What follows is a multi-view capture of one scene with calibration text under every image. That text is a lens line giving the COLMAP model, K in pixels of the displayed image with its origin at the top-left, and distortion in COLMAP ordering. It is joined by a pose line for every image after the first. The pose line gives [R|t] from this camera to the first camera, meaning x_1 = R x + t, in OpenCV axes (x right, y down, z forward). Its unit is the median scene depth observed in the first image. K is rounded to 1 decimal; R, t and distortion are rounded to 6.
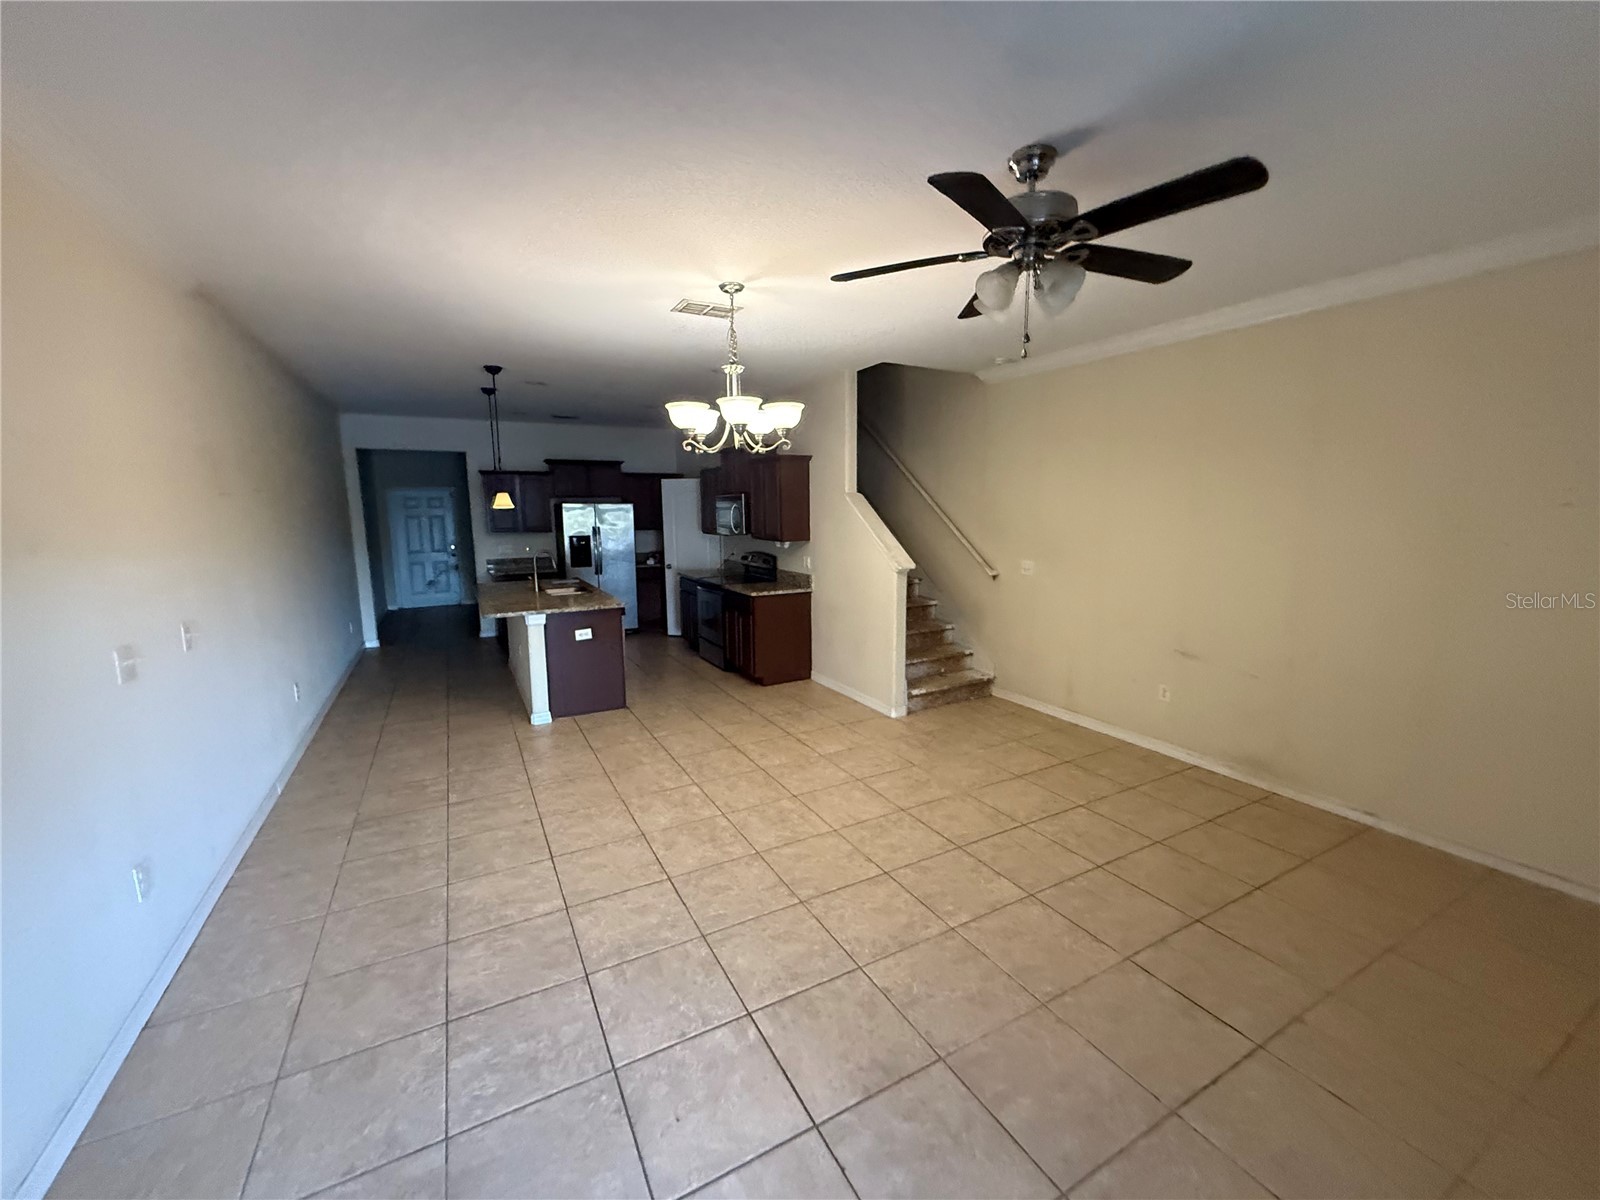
lens RADIAL K [[636.0, 0, 798.3], [0, 636.0, 596.7], [0, 0, 1]] dist [0.000070, 0.000104]
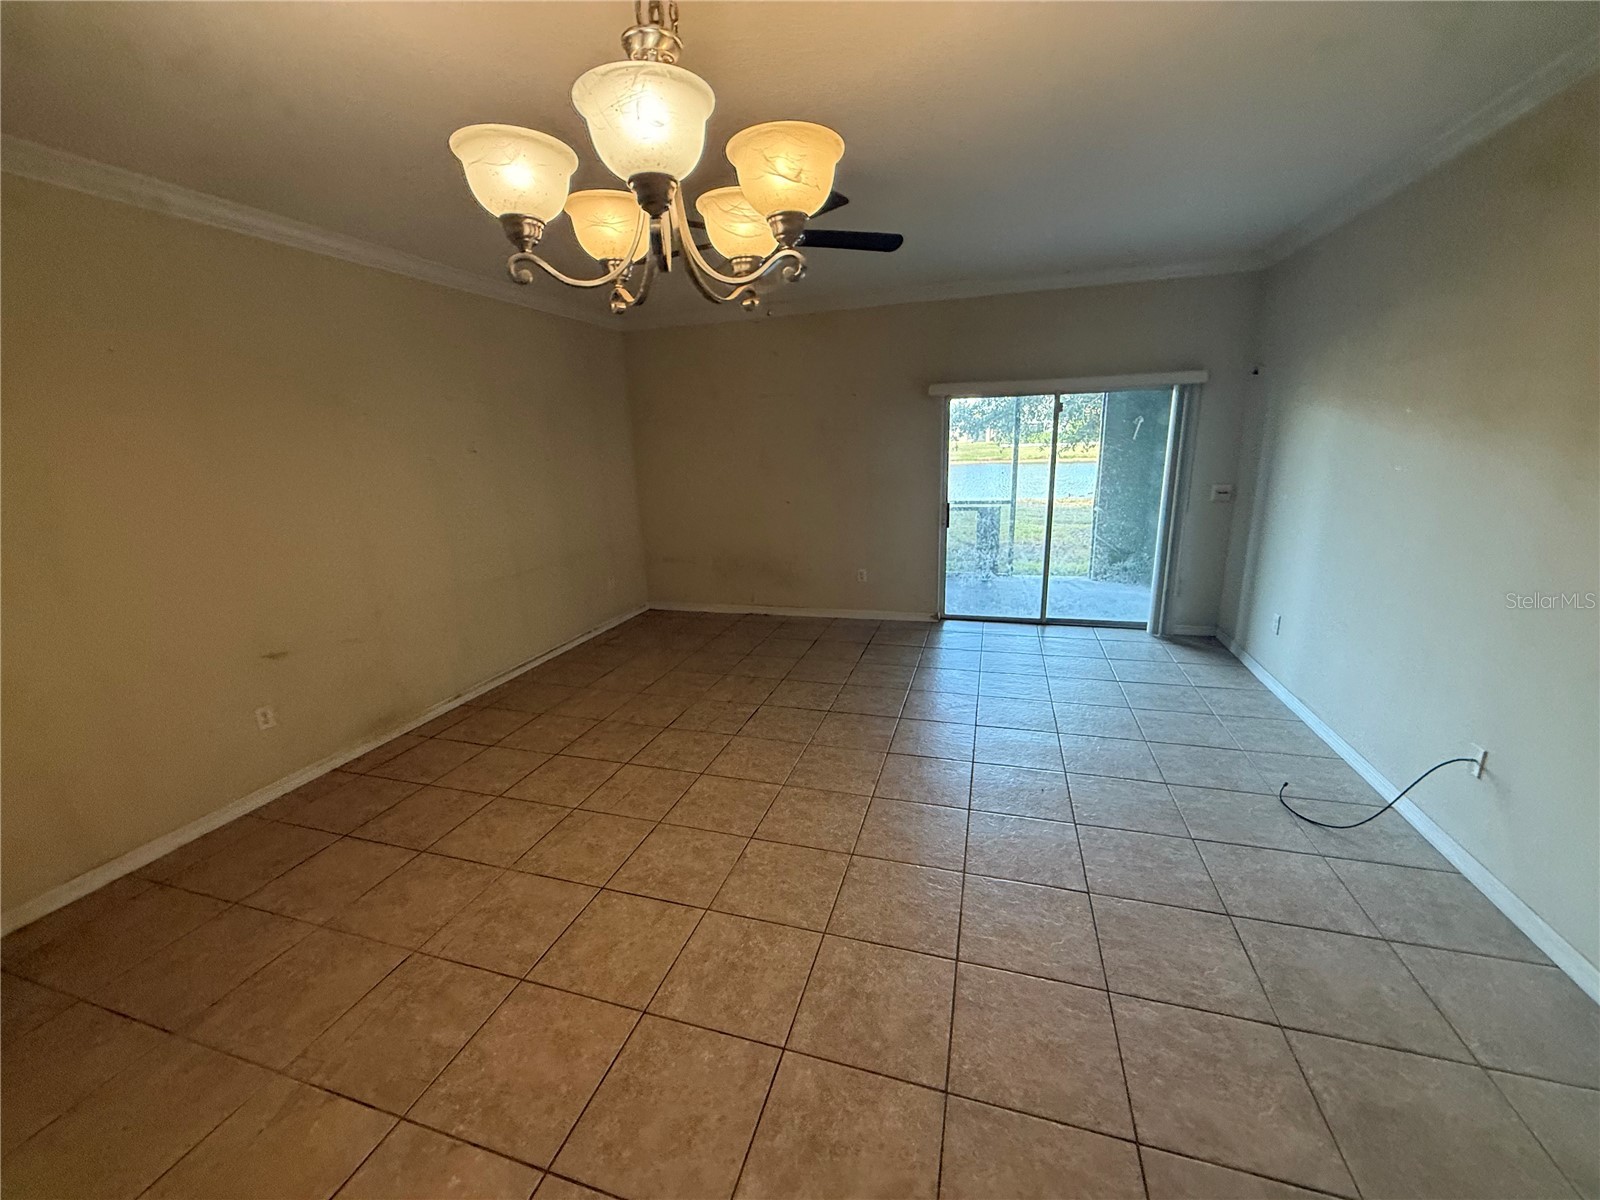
lens RADIAL K [[636.0, 0, 798.2], [0, 636.0, 600.6], [0, 0, 1]] dist [0.000070, 0.000104]
pose [[-0.699547, -0.142697, 0.700194, -0.246113], [0.145270, 0.930998, 0.334871, -0.092018], [-0.699664, 0.335975, -0.630548, 0.682059]]
